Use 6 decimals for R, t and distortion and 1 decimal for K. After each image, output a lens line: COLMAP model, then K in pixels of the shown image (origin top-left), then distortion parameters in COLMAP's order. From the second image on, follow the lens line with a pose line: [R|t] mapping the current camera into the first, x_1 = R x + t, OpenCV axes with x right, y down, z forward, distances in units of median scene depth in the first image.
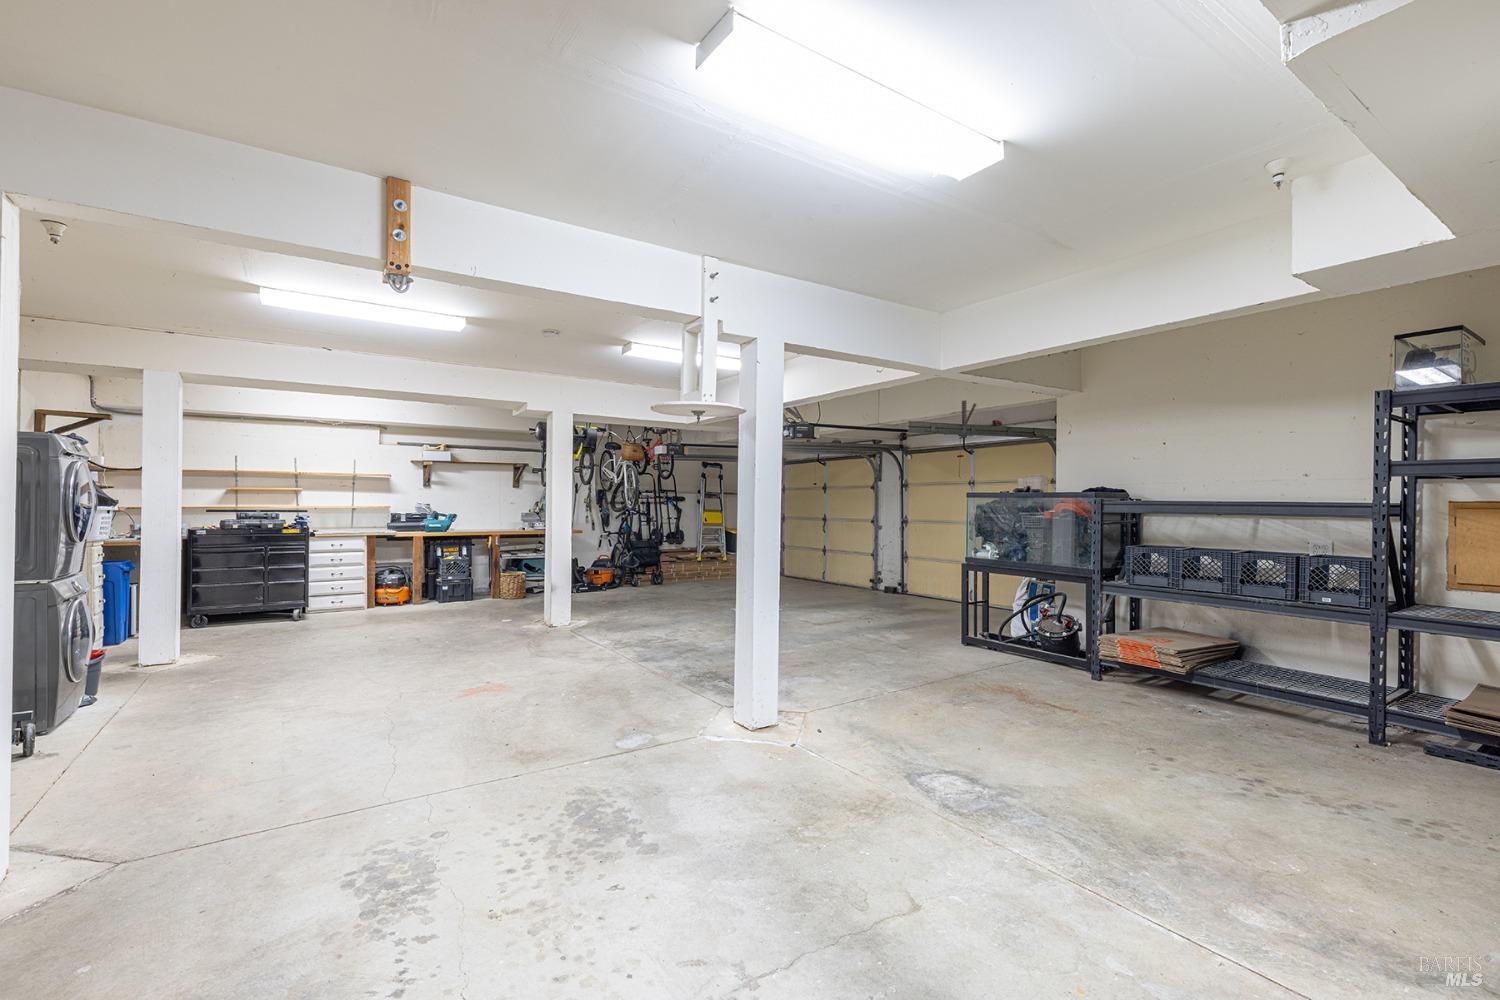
lens RADIAL K [[669.2, 0, 751.3], [0, 669.2, 501.9], [0, 0, 1]] dist [0.002545, -0.000218]
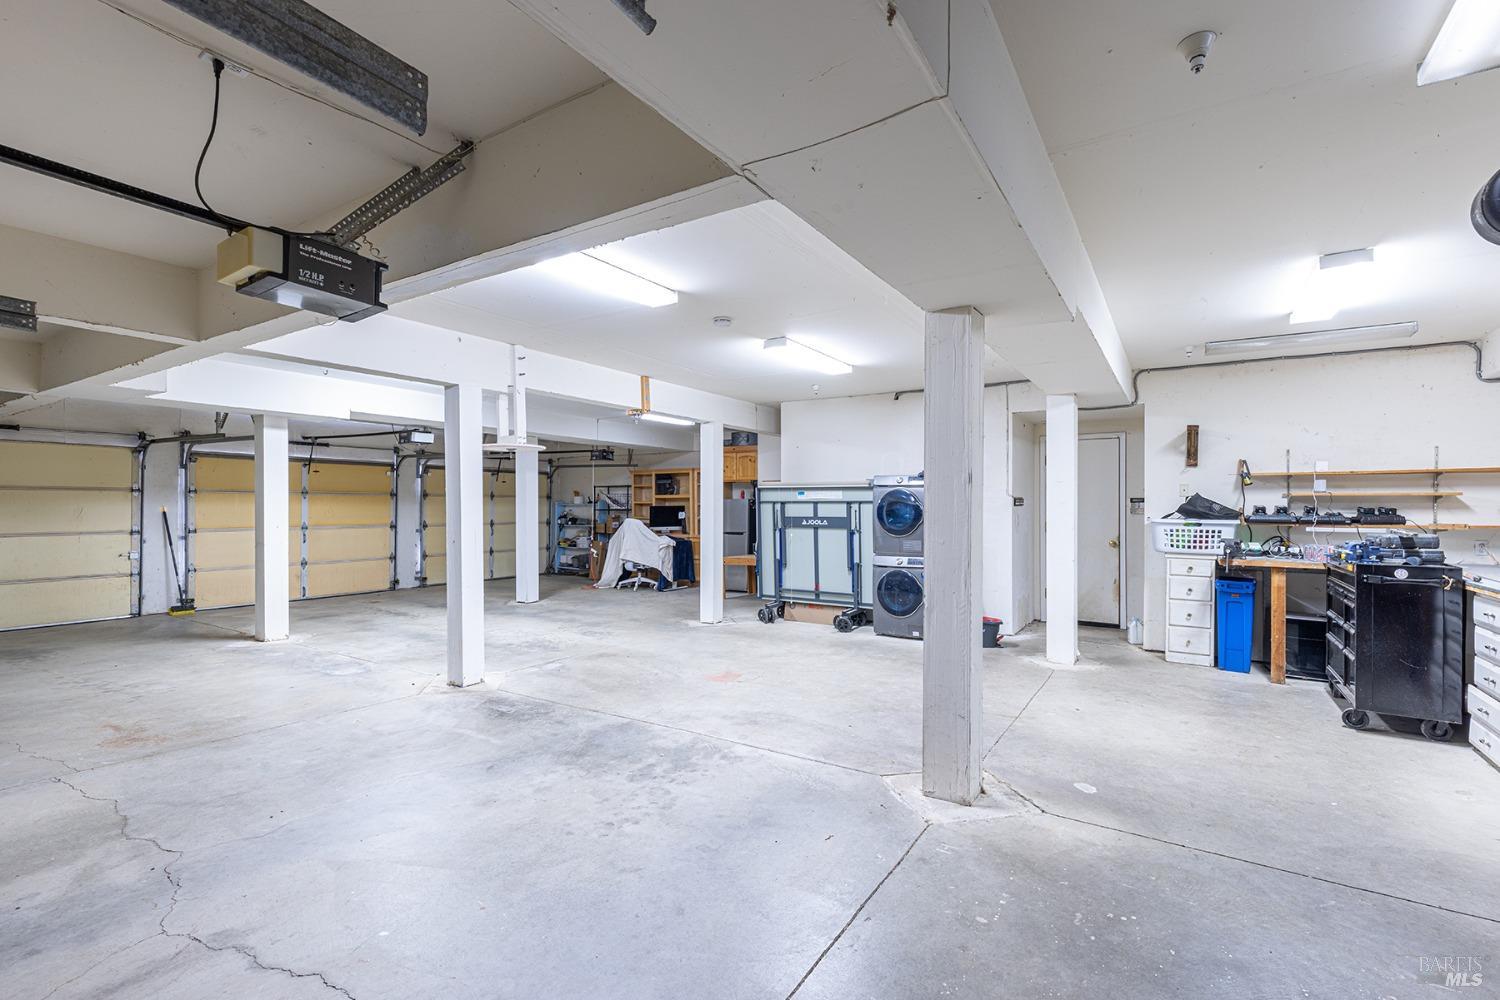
lens RADIAL K [[669.2, 0, 757.2], [0, 669.2, 505.6], [0, 0, 1]] dist [0.002545, -0.000218]
pose [[-0.915167, -0.006469, -0.403023, 0.013212], [-0.004657, 0.999974, -0.005476, -0.005173], [0.403048, -0.003135, -0.915173, 2.075037]]
